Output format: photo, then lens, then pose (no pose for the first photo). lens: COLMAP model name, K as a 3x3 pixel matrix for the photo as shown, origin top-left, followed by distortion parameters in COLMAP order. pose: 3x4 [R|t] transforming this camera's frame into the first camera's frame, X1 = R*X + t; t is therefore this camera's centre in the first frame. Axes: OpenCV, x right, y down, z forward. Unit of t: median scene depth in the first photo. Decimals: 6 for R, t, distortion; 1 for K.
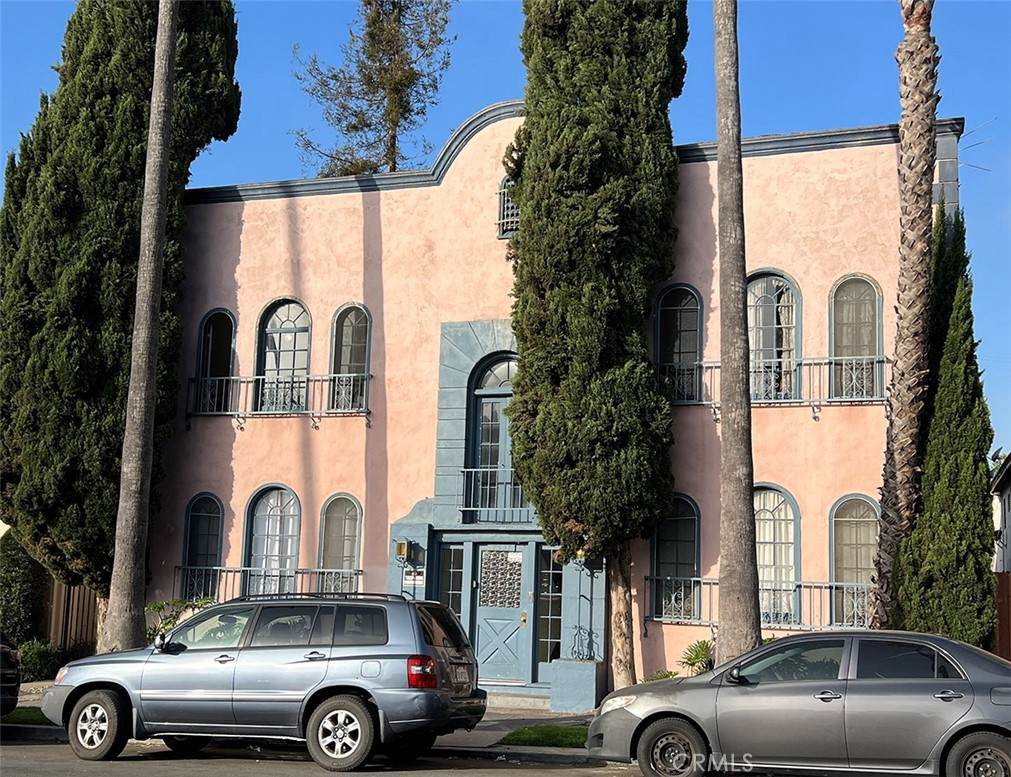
lens RADIAL K [[1175.2, 0, 530.4], [0, 1175.2, 423.6], [0, 0, 1]] dist [0.060455, -0.025127]
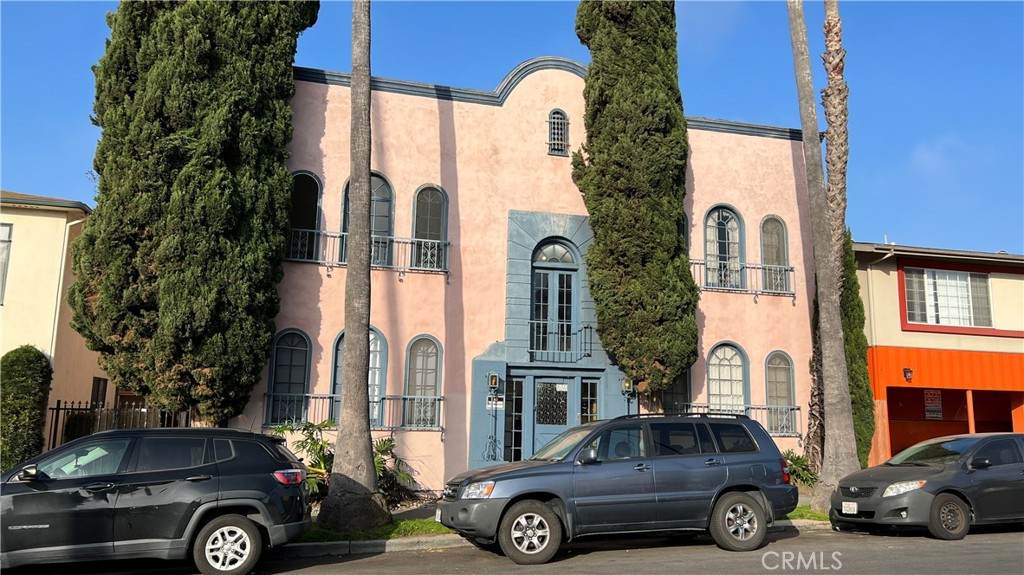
lens RADIAL K [[778.1, 0, 518.7], [0, 778.1, 280.2], [0, 0, 1]] dist [0.071163, -0.079768]
pose [[0.835363, 0.084468, 0.543171, -0.529705], [-0.067986, 0.996413, -0.050393, 0.036588], [-0.545479, 0.005168, 0.838109, 0.255775]]
